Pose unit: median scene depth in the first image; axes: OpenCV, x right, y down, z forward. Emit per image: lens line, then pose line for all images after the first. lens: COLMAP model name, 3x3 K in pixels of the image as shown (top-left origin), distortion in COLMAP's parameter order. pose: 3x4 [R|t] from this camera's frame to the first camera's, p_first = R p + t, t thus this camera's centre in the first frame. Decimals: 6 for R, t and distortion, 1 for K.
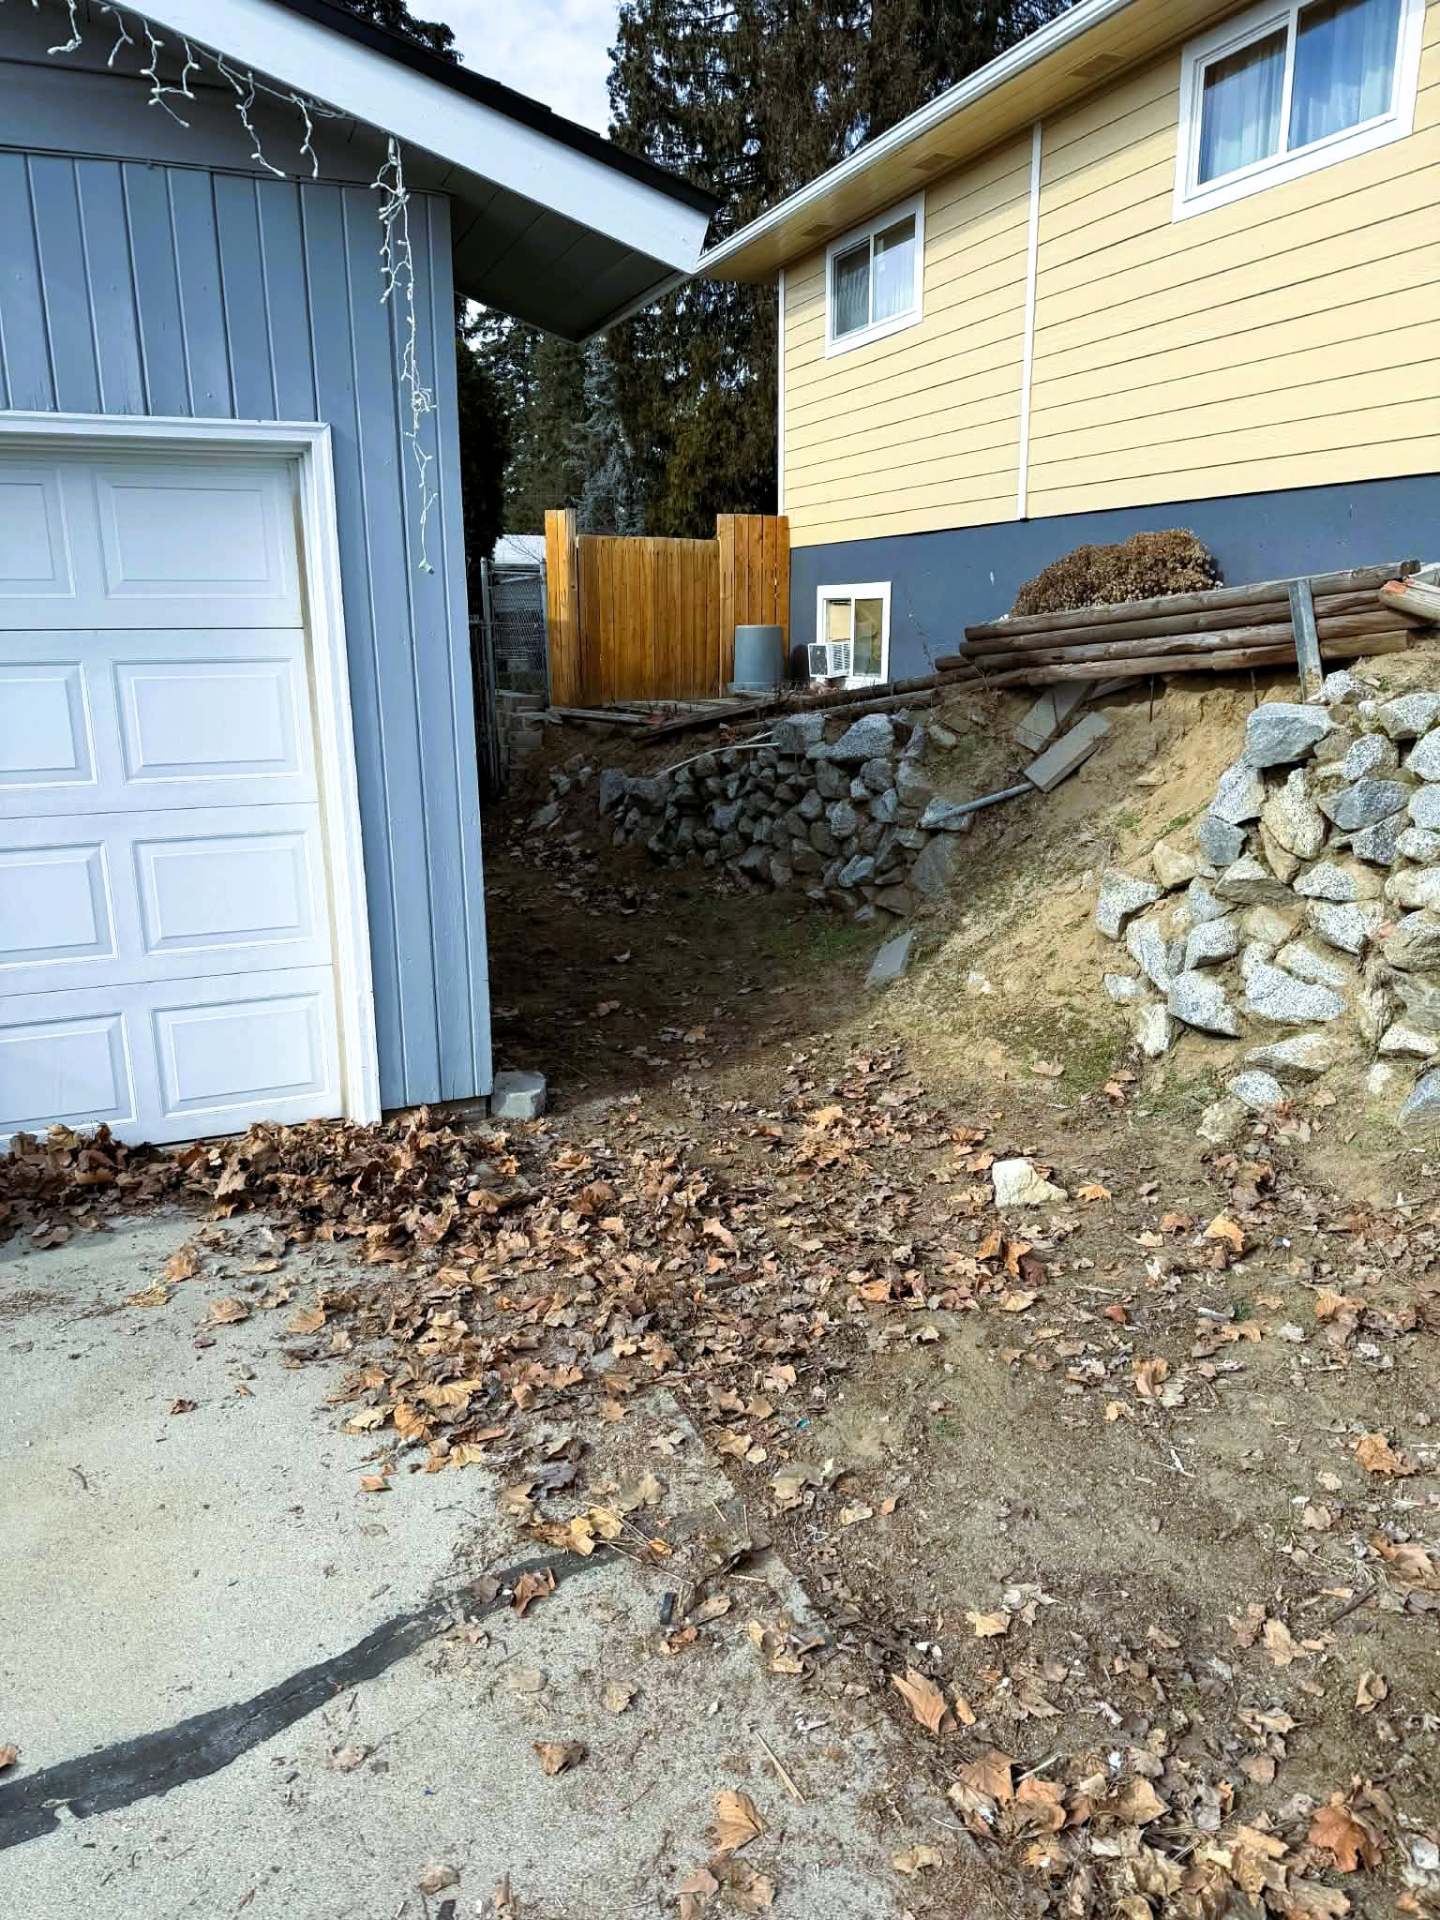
lens RADIAL K [[1342.5, 0, 724.2], [0, 1342.5, 944.9], [0, 0, 1]] dist [0.022568, -0.053134]
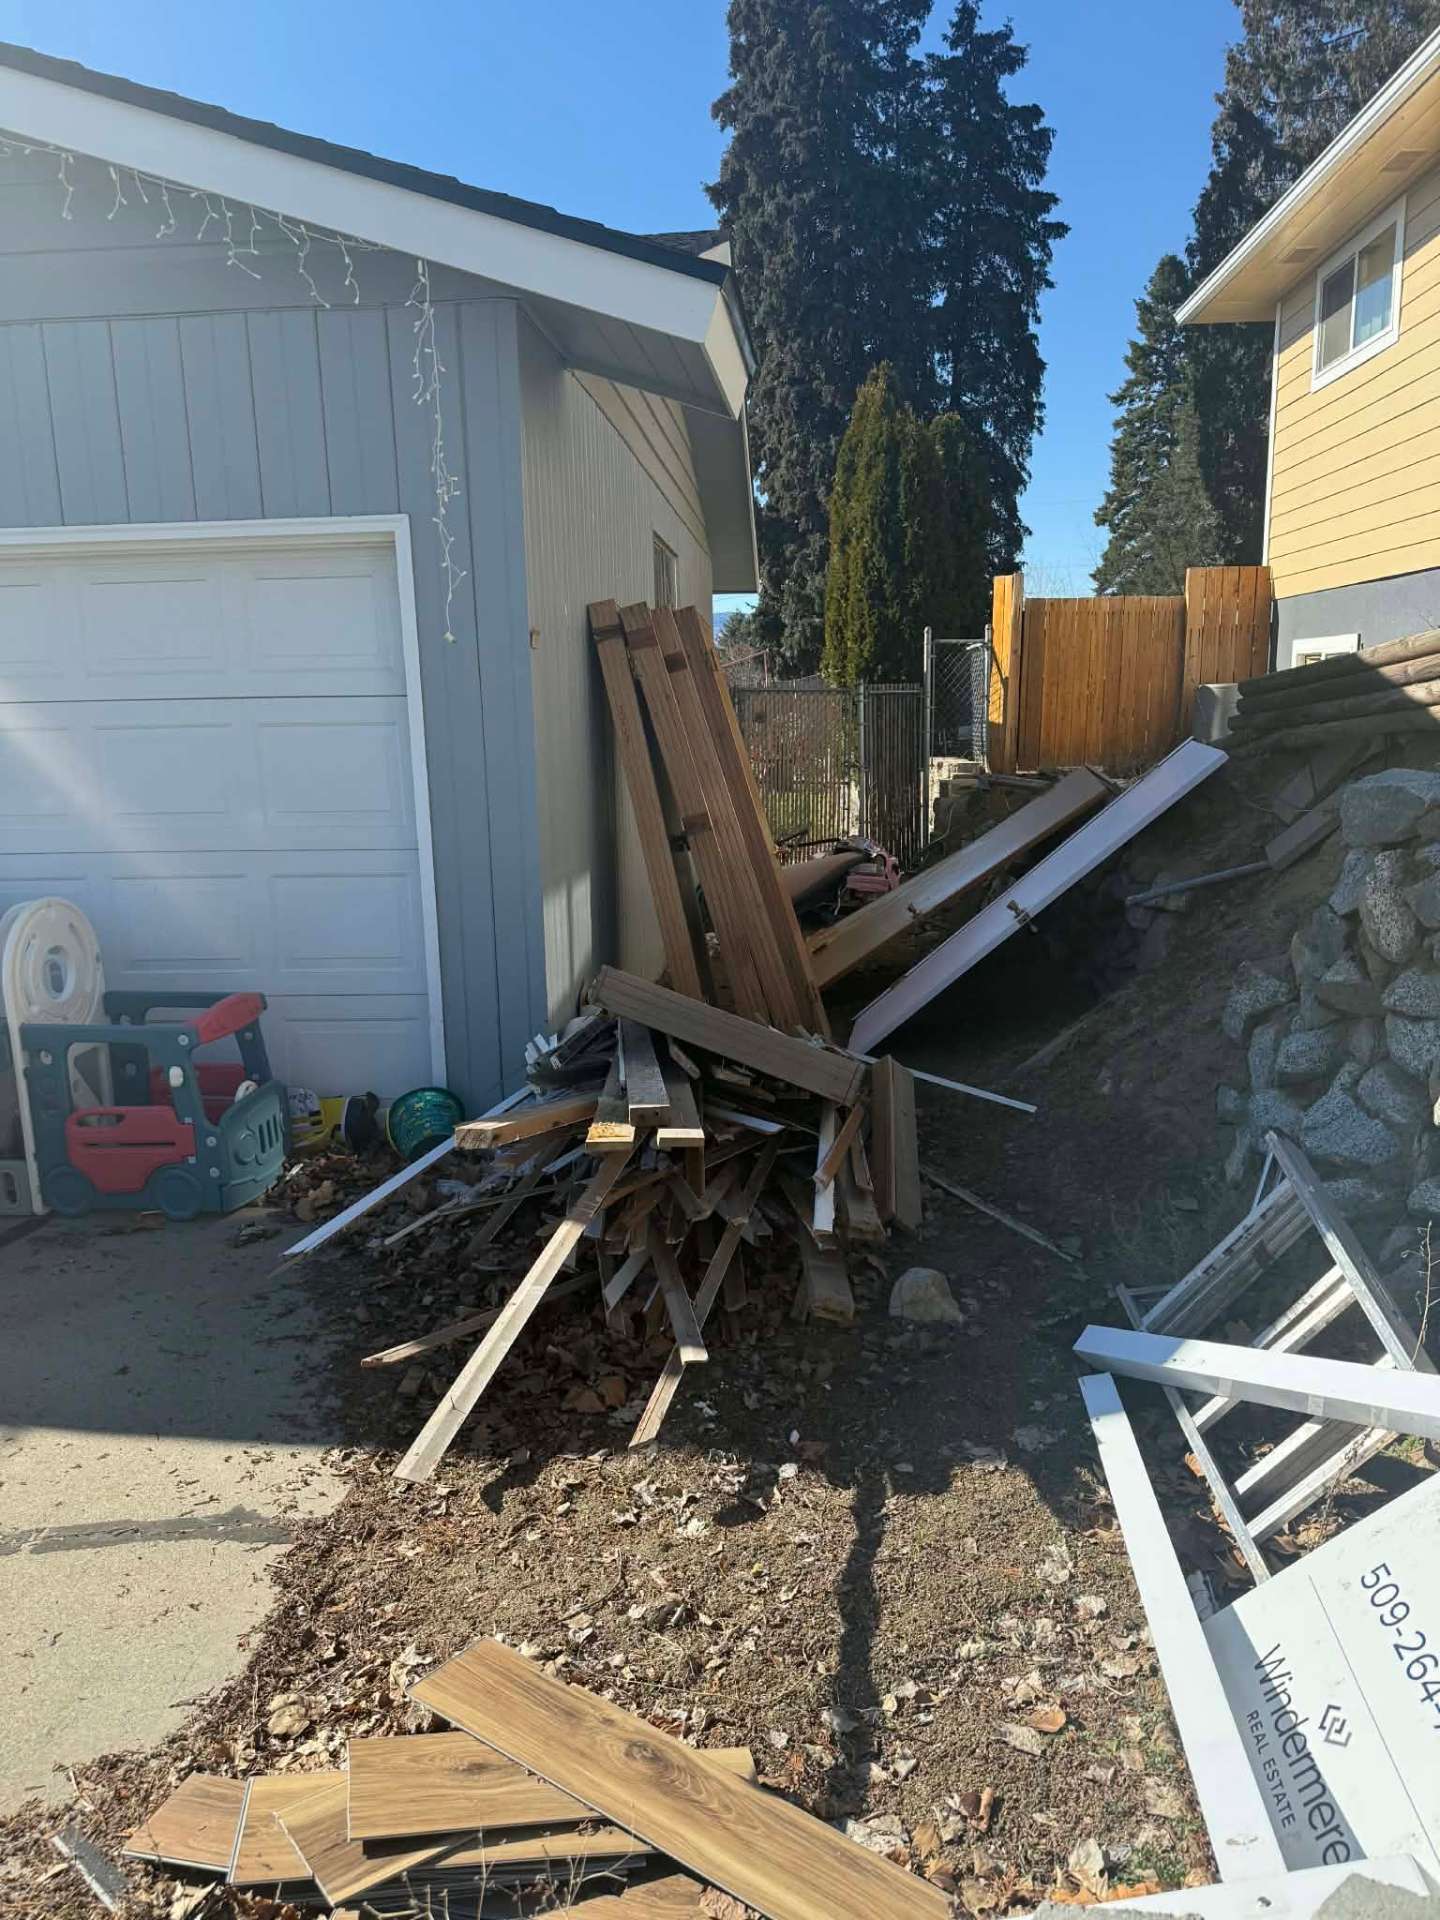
lens RADIAL K [[1342.5, 0, 729.7], [0, 1342.5, 971.1], [0, 0, 1]] dist [0.022568, -0.053134]
pose [[0.889290, 0.077199, -0.450781, 0.323499], [-0.091034, 0.995807, -0.009051, -0.011519], [0.448192, 0.049085, 0.892589, 0.082170]]
